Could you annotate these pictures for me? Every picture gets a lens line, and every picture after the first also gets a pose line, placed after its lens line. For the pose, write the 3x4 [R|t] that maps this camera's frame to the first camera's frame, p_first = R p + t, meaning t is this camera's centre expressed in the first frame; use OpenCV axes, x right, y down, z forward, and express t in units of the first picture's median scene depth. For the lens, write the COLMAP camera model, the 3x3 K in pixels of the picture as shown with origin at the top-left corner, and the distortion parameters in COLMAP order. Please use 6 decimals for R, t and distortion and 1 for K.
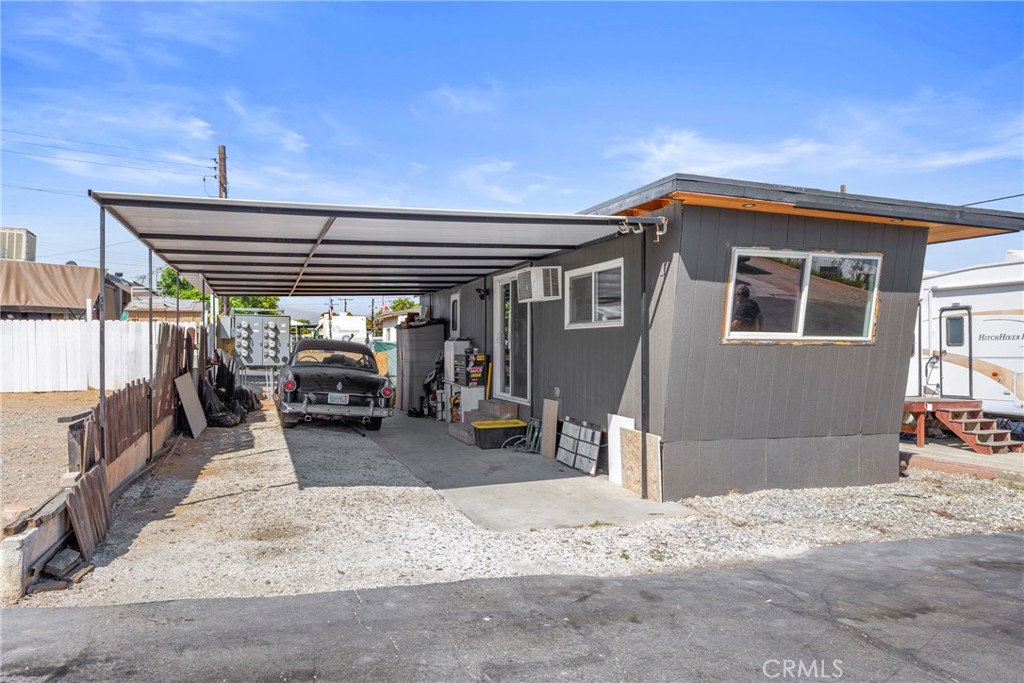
lens RADIAL K [[720.2, 0, 512.0], [0, 720.2, 341.5], [0, 0, 1]] dist [0.020605, -0.000940]
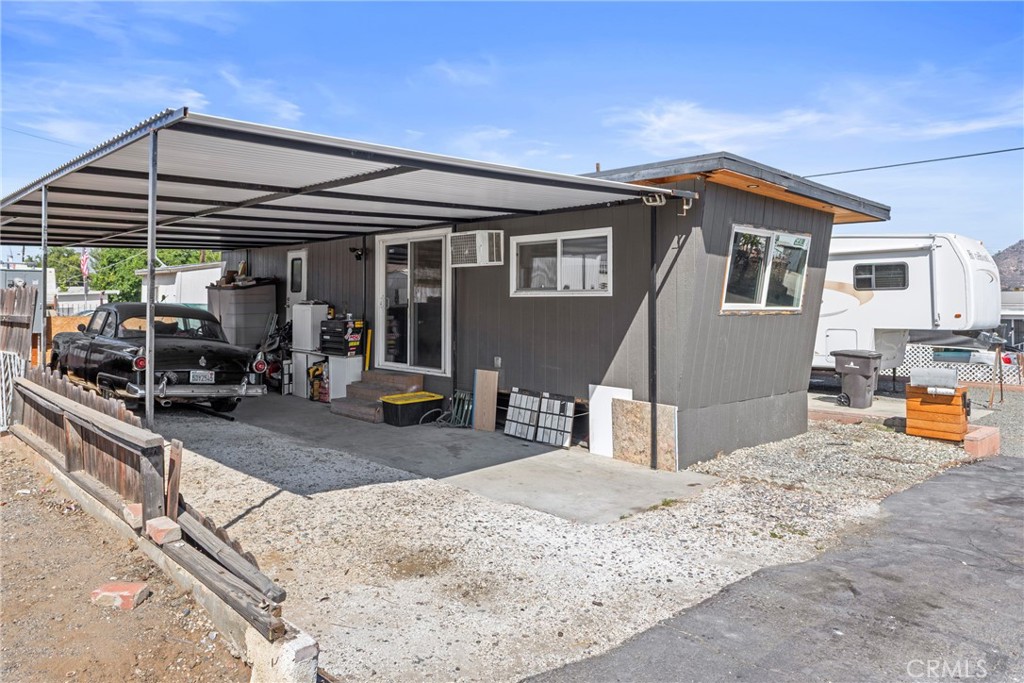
lens RADIAL K [[710.7, 0, 512.3], [0, 710.7, 287.3], [0, 0, 1]] dist [0.013352, -0.005088]
pose [[0.910421, 0.010009, 0.413562, -0.348818], [-0.004344, 0.999883, -0.014636, -0.017023], [-0.413661, 0.011528, 0.910358, 0.150972]]
